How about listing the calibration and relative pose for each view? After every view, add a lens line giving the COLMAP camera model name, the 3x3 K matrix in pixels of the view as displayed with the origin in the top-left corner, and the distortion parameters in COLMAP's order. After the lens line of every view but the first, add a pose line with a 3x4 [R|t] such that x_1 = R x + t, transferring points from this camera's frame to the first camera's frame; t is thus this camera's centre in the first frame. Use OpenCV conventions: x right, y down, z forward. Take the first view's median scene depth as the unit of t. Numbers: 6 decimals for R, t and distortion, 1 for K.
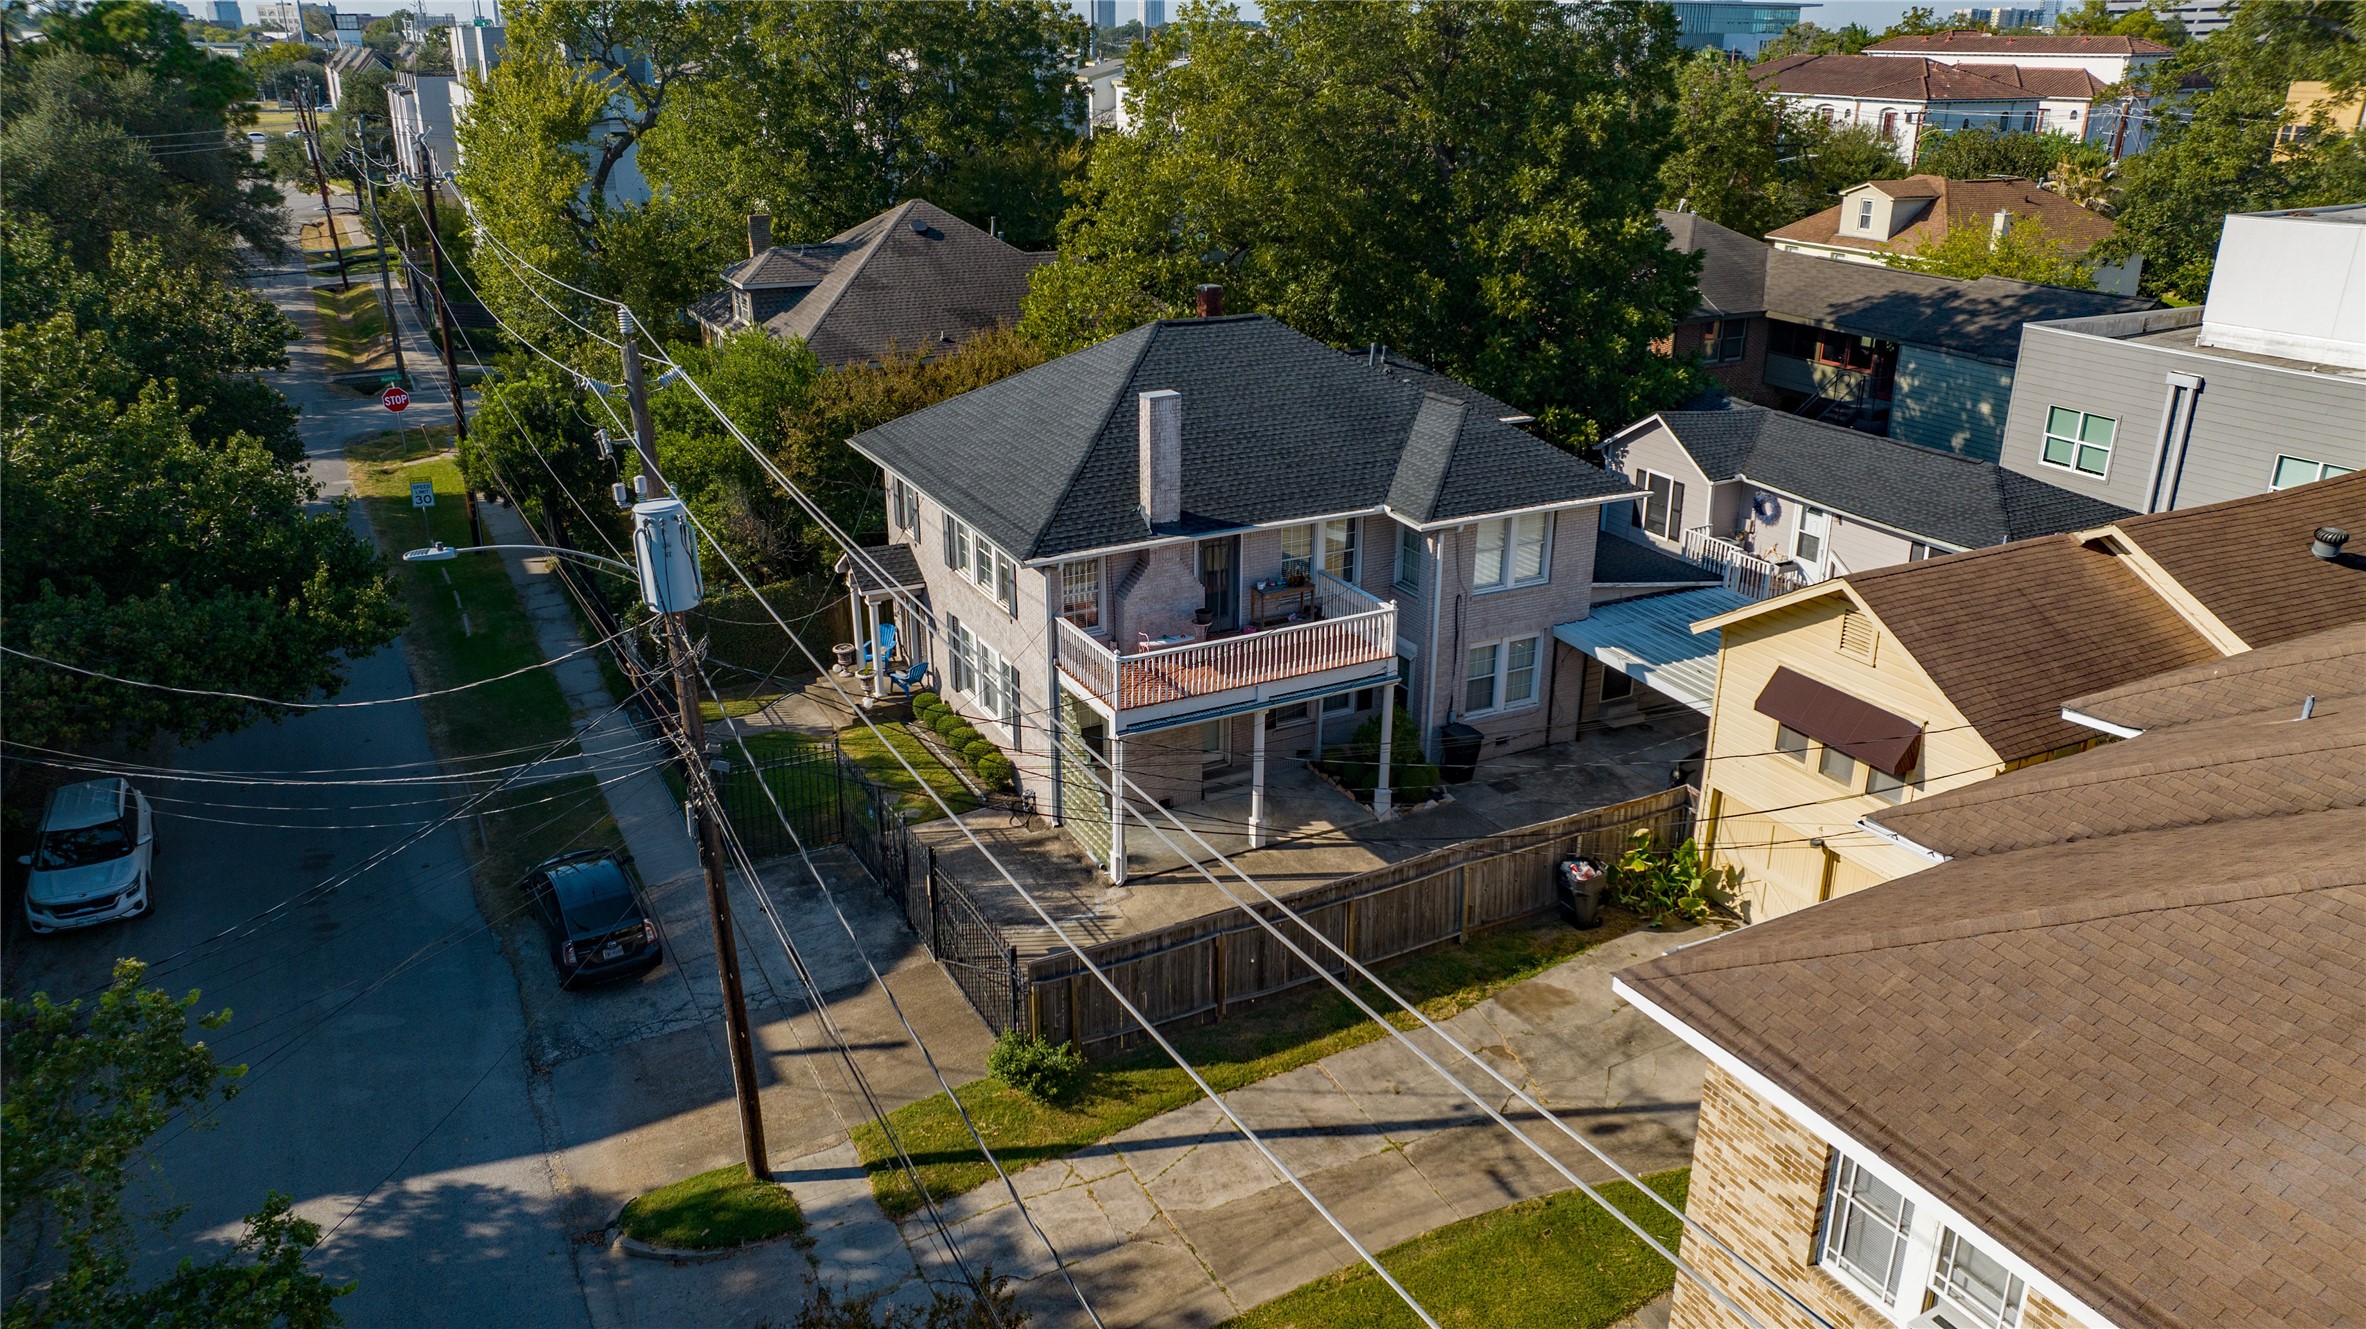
lens RADIAL K [[1699.5, 0, 1183.6], [0, 1699.5, 688.1], [0, 0, 1]] dist [-0.026141, 0.022022]
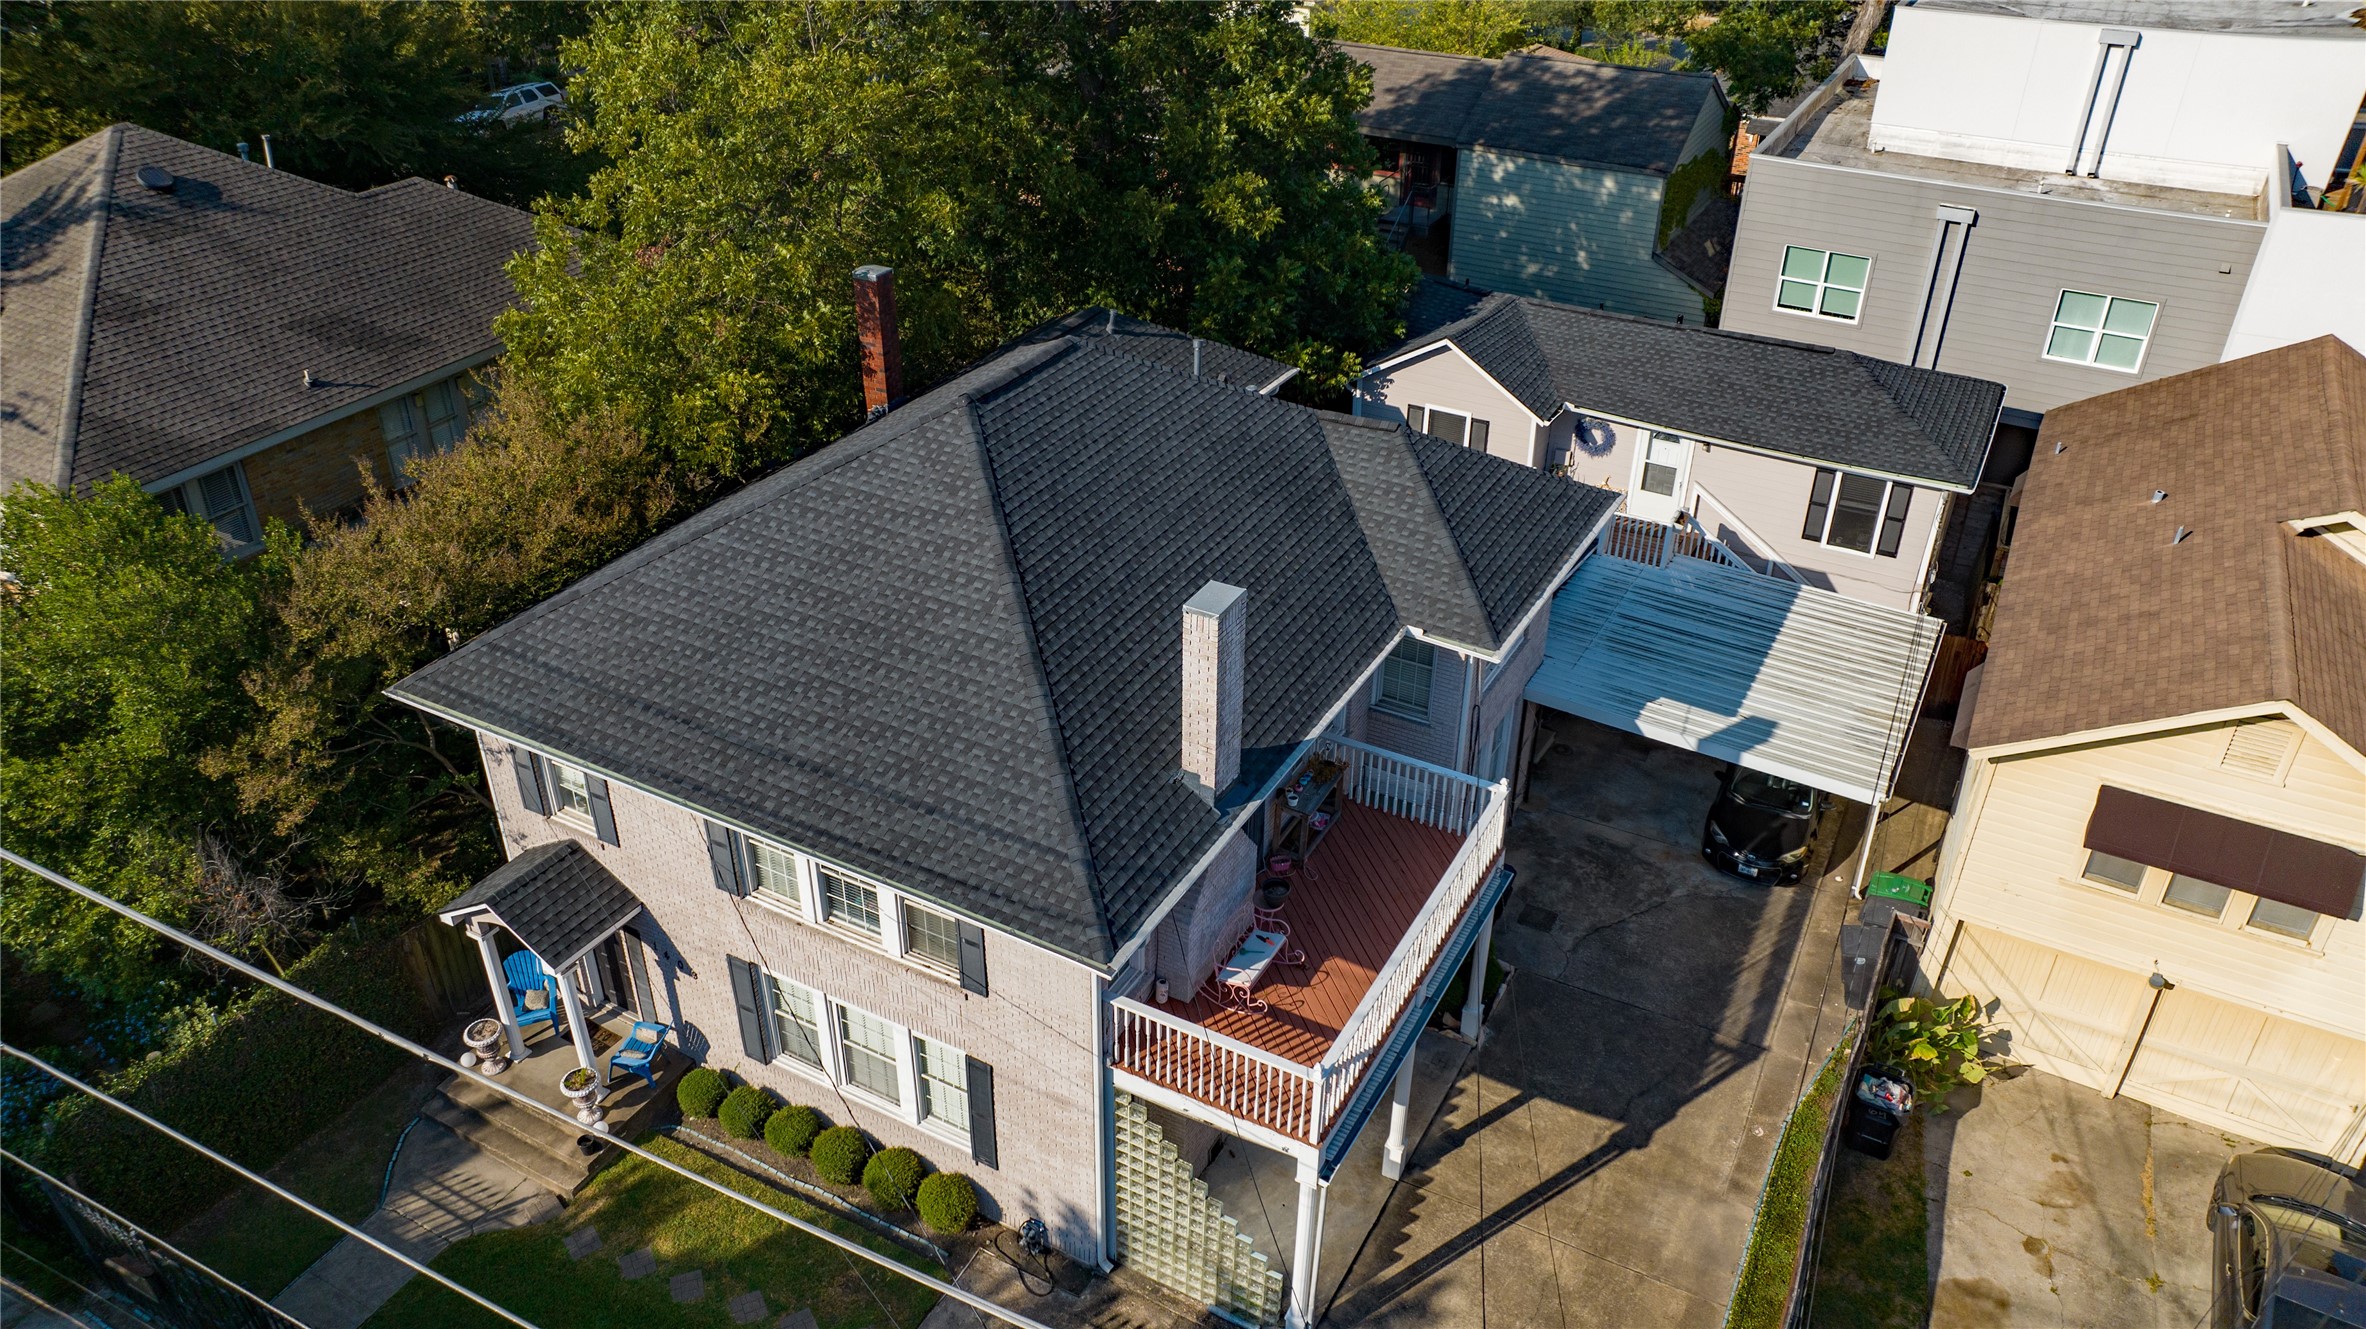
lens RADIAL K [[1699.5, 0, 1185.5], [0, 1699.5, 655.8], [0, 0, 1]] dist [-0.026141, 0.022022]
pose [[0.826033, -0.283655, 0.487041, -0.264100], [0.195452, 0.954669, 0.224512, -0.243085], [-0.528647, -0.090261, 0.844029, 0.432095]]
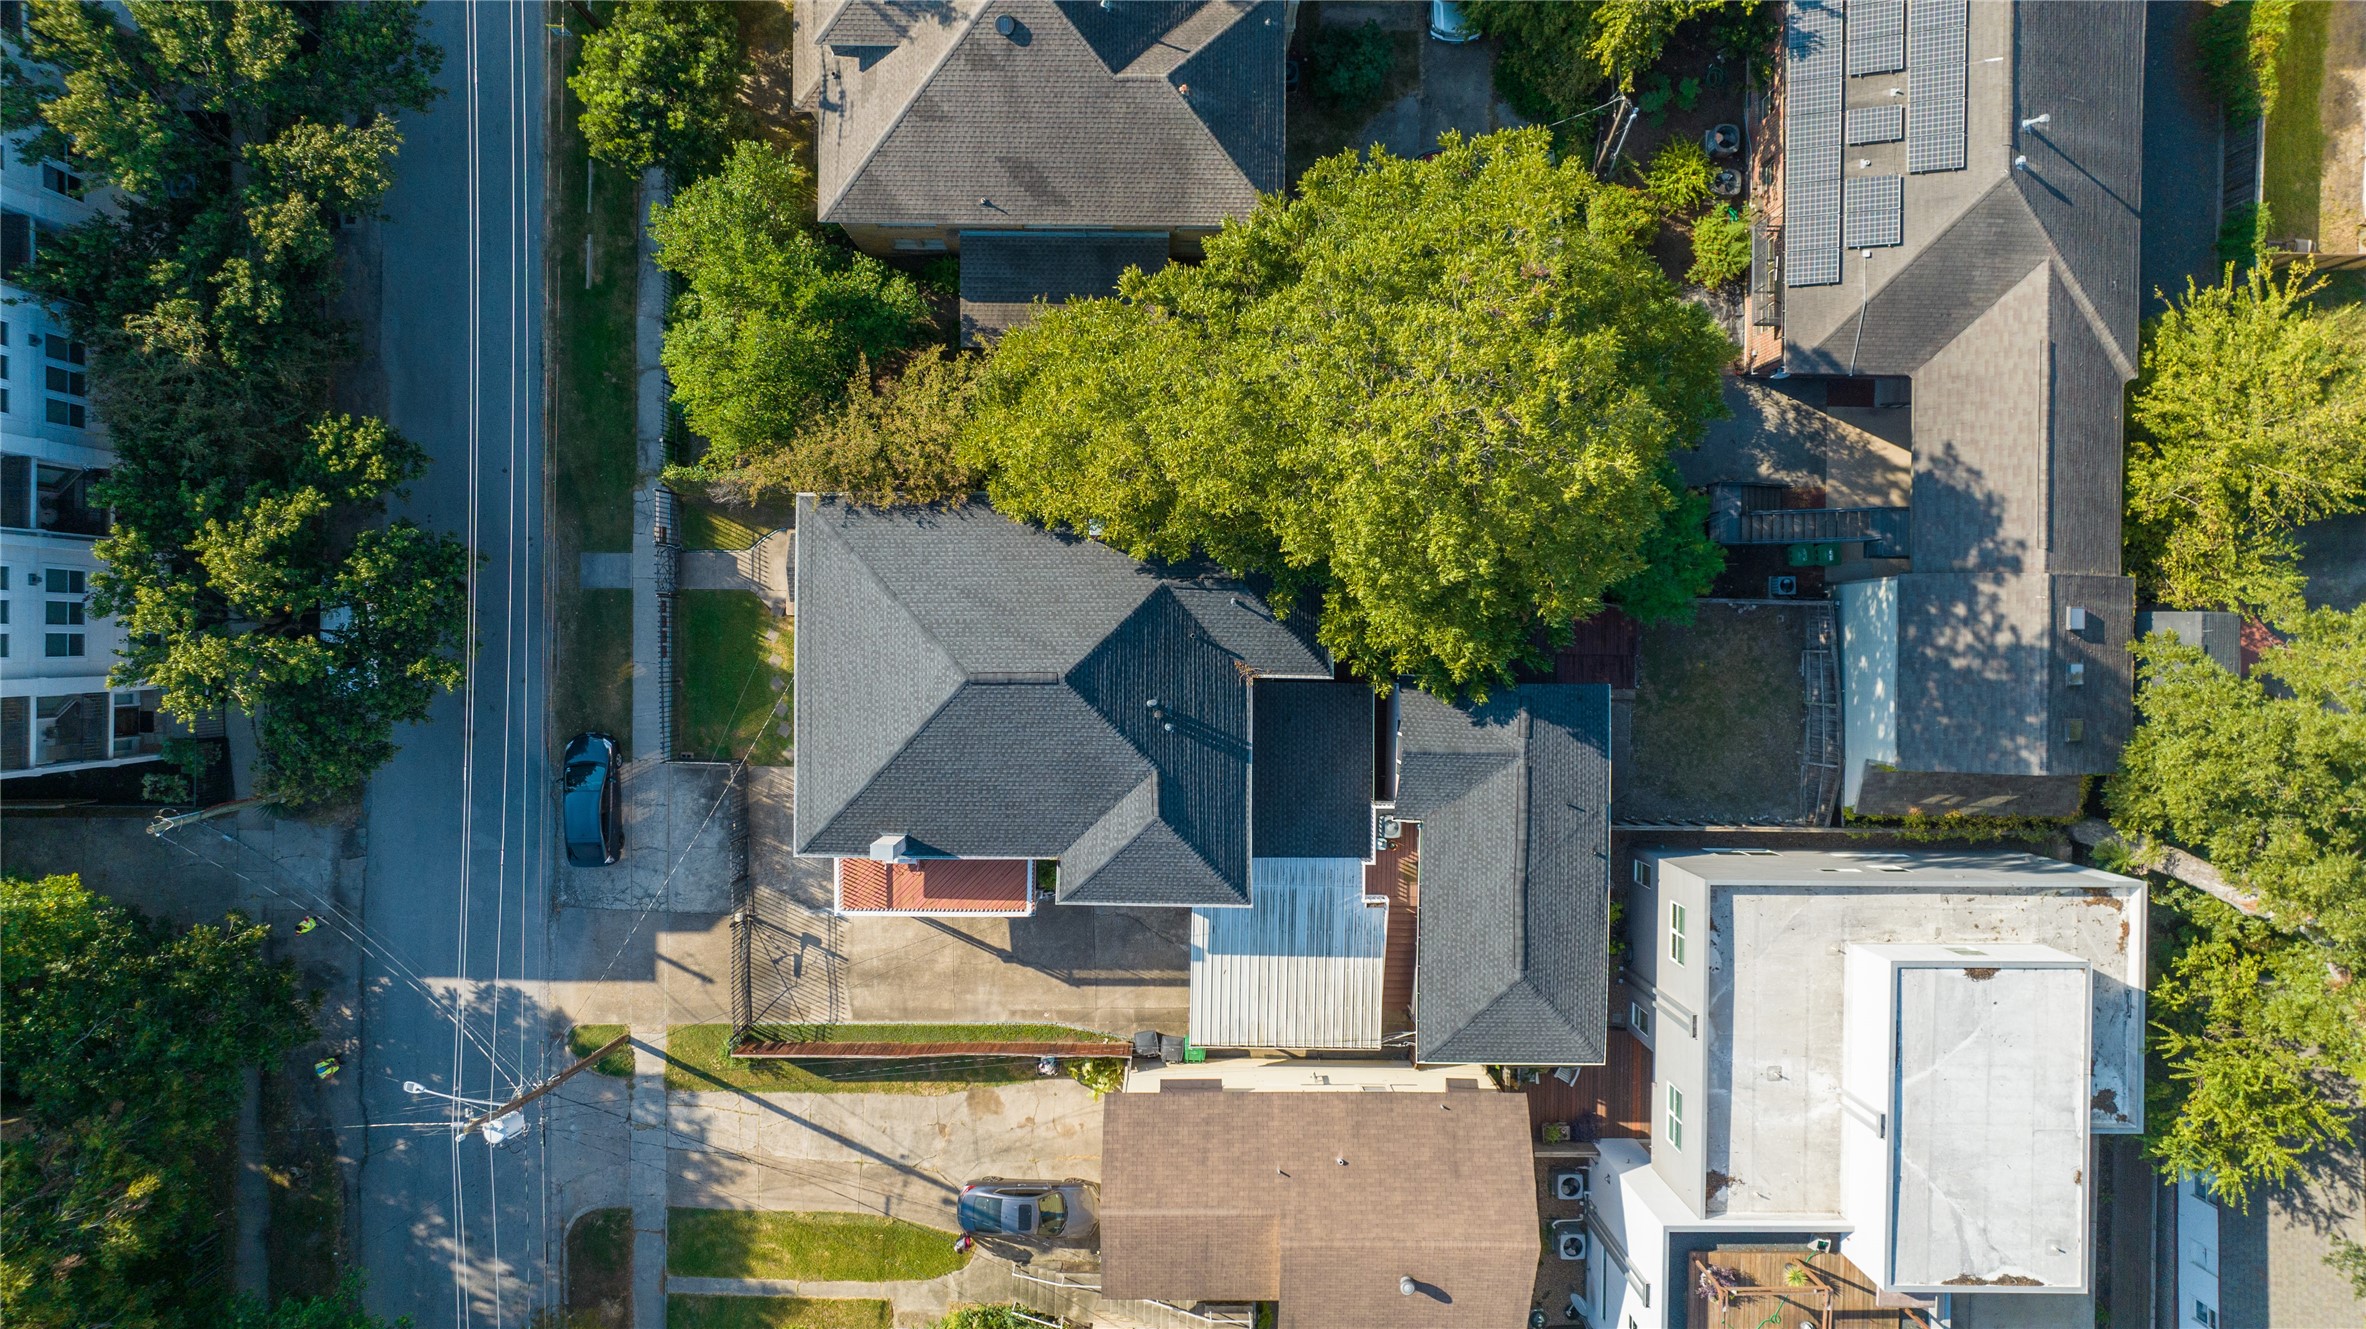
lens RADIAL K [[1699.5, 0, 1180.7], [0, 1699.5, 664.8], [0, 0, 1]] dist [-0.026141, 0.022022]
pose [[0.885906, 0.463573, 0.016478, 0.101296], [-0.175926, 0.302909, 0.936641, -1.444566], [0.429210, -0.832674, 0.349903, 0.604474]]
